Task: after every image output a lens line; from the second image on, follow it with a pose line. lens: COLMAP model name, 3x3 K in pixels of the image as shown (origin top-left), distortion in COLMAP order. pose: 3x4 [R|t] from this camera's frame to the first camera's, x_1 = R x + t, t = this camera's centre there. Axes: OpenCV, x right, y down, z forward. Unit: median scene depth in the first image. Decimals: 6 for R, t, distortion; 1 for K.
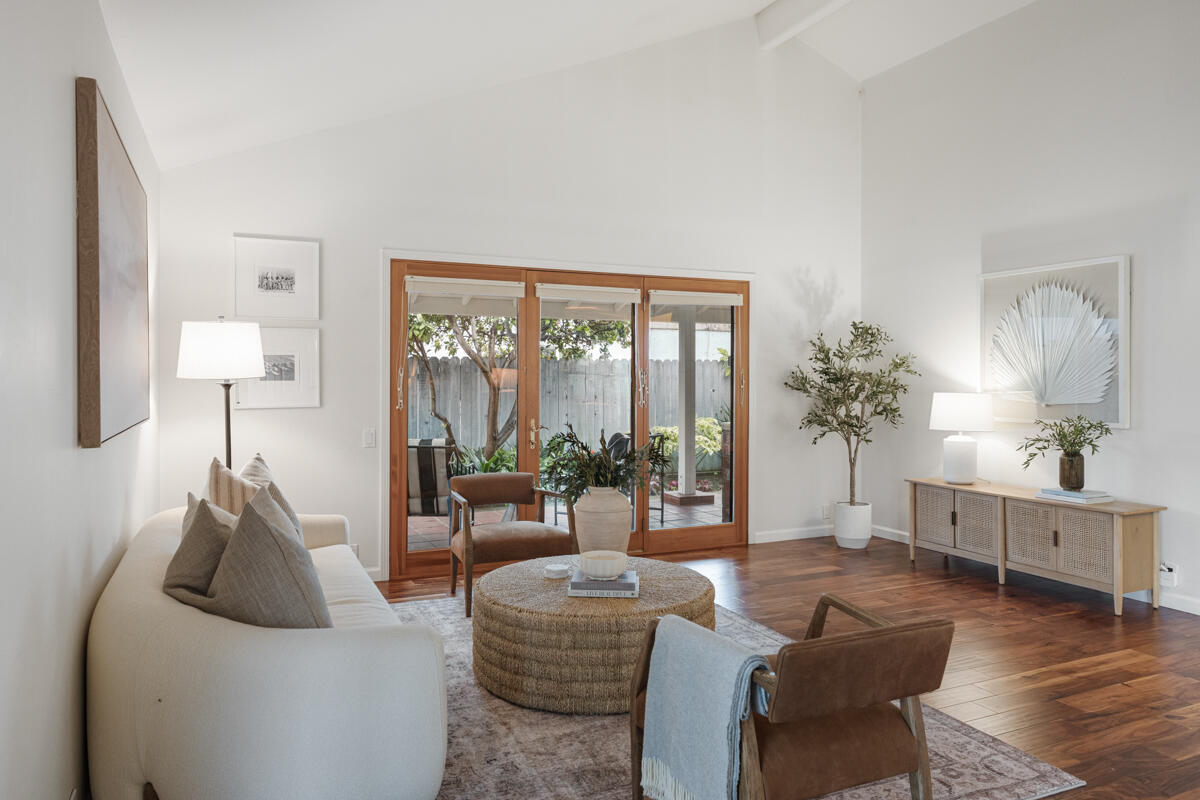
lens RADIAL K [[798.2, 0, 600.0], [0, 798.2, 400.0], [0, 0, 1]] dist [-0.000893, -0.000219]
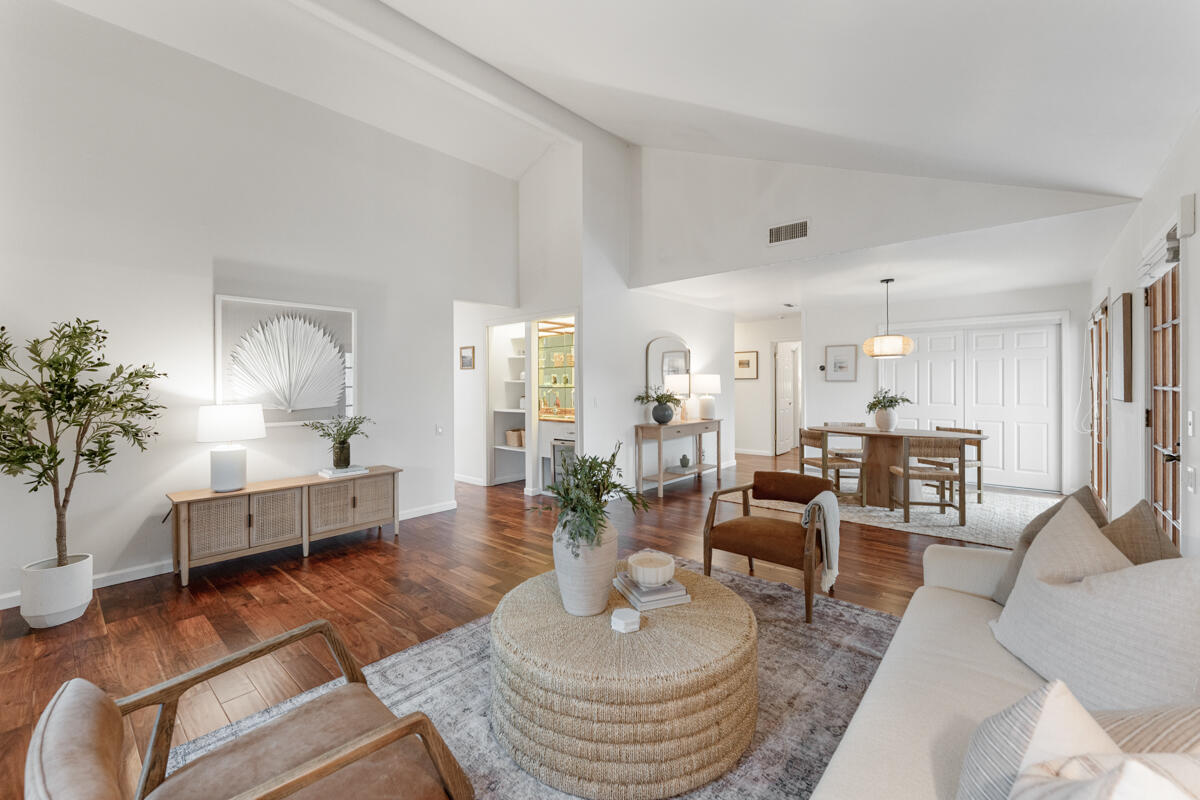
lens RADIAL K [[495.5, 0, 602.2], [0, 495.5, 385.8], [0, 0, 1]] dist [0.000081, -0.000007]
pose [[-0.396139, -0.002603, 0.918187, -0.372358], [0.035871, 0.999189, 0.018308, -0.029549], [-0.917490, 0.040189, -0.395724, 0.861577]]
